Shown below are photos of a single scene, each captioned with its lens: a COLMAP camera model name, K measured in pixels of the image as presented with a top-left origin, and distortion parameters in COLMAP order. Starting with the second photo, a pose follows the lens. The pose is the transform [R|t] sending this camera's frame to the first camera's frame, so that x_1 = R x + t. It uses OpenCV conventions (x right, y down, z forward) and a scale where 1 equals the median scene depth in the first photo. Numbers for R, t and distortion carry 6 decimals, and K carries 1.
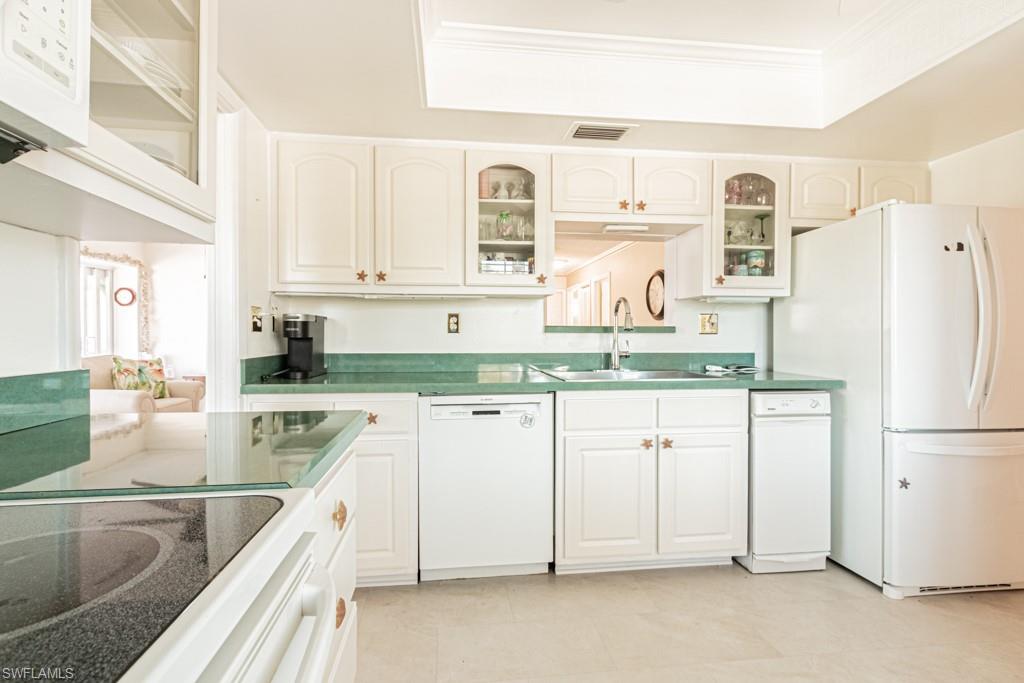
lens RADIAL K [[477.9, 0, 507.5], [0, 477.9, 338.1], [0, 0, 1]] dist [0.001900, -0.001308]
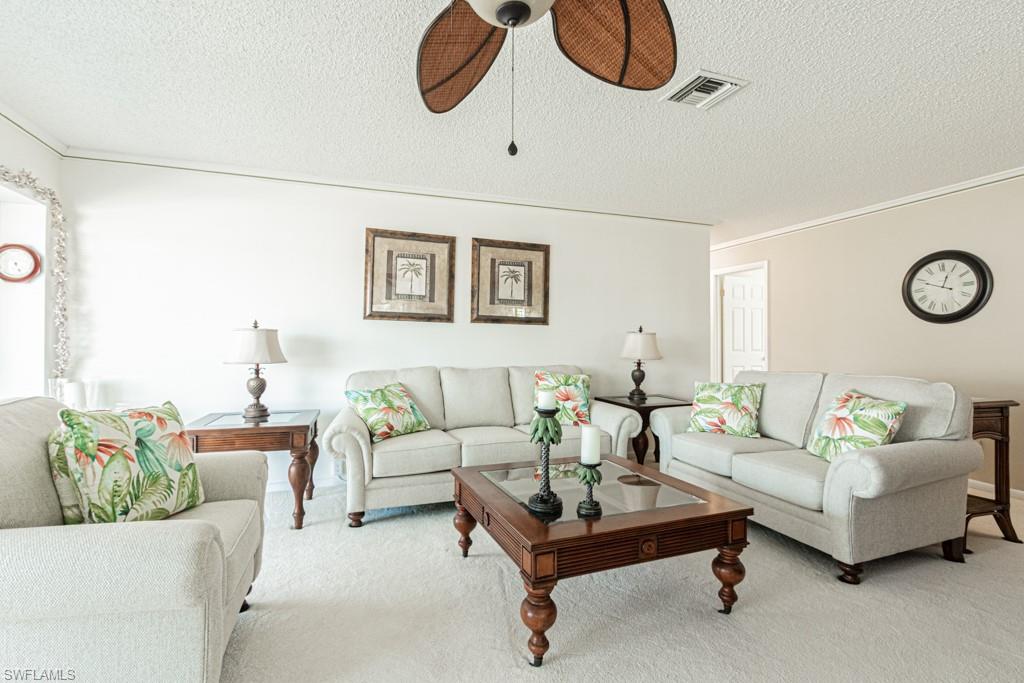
lens RADIAL K [[477.9, 0, 508.6], [0, 477.9, 337.8], [0, 0, 1]] dist [0.001900, -0.001308]
pose [[0.977388, 0.005349, 0.211388, -0.352056], [-0.001659, 0.999843, -0.017629, -0.003489], [-0.211450, 0.016880, 0.977243, 0.359984]]
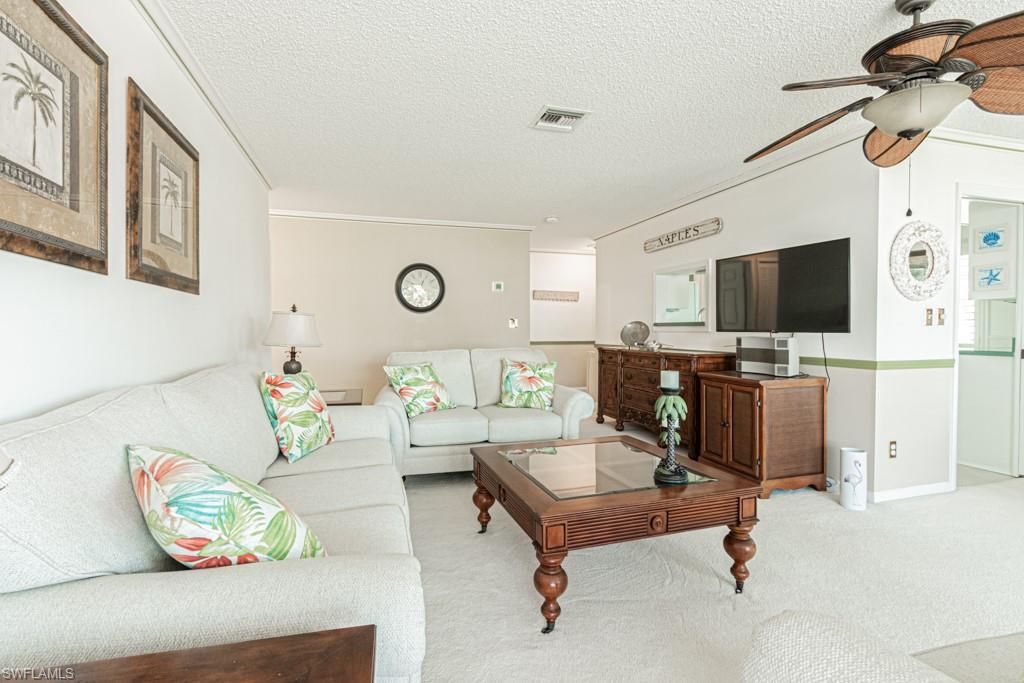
lens RADIAL K [[477.9, 0, 509.0], [0, 477.9, 334.5], [0, 0, 1]] dist [0.001900, -0.001308]
pose [[-0.182601, -0.011506, 0.983120, -0.546895], [0.005894, 0.999901, 0.012797, -0.004509], [-0.983169, 0.008131, -0.182515, 0.769947]]
